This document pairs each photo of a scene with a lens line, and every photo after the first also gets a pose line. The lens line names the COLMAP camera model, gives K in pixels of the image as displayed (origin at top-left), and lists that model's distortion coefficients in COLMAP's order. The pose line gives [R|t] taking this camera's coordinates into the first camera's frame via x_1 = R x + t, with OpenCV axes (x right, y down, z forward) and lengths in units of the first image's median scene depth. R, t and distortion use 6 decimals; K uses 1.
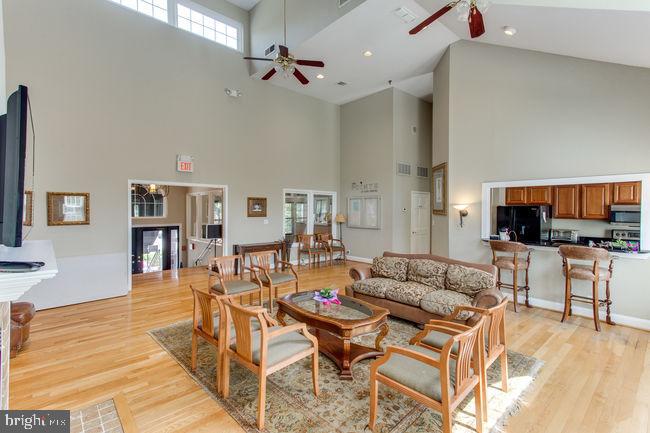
lens RADIAL K [[301.2, 0, 324.9], [0, 301.2, 213.8], [0, 0, 1]] dist [0.001997, 0.000424]
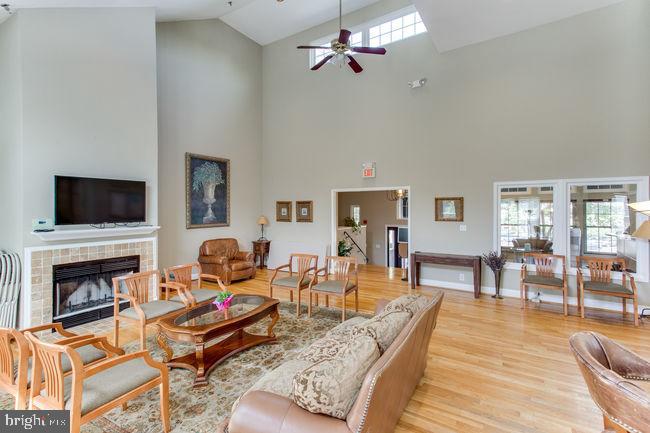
lens RADIAL K [[301.2, 0, 325.9], [0, 301.2, 211.2], [0, 0, 1]] dist [0.001997, 0.000424]
pose [[0.255682, 0.001290, -0.966760, 0.429737], [-0.013850, 0.999901, -0.002329, -0.009283], [0.966662, 0.013985, 0.255674, 0.437101]]
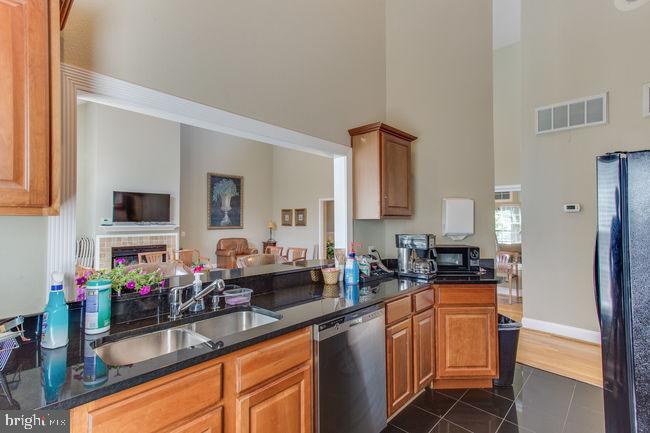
lens RADIAL K [[301.2, 0, 322.7], [0, 301.2, 216.8], [0, 0, 1]] dist [0.001997, 0.000424]
pose [[0.050385, -0.020703, -0.998515, 0.560508], [-0.017179, 0.999619, -0.021593, 0.003301], [0.998582, 0.018242, 0.050010, 0.556632]]
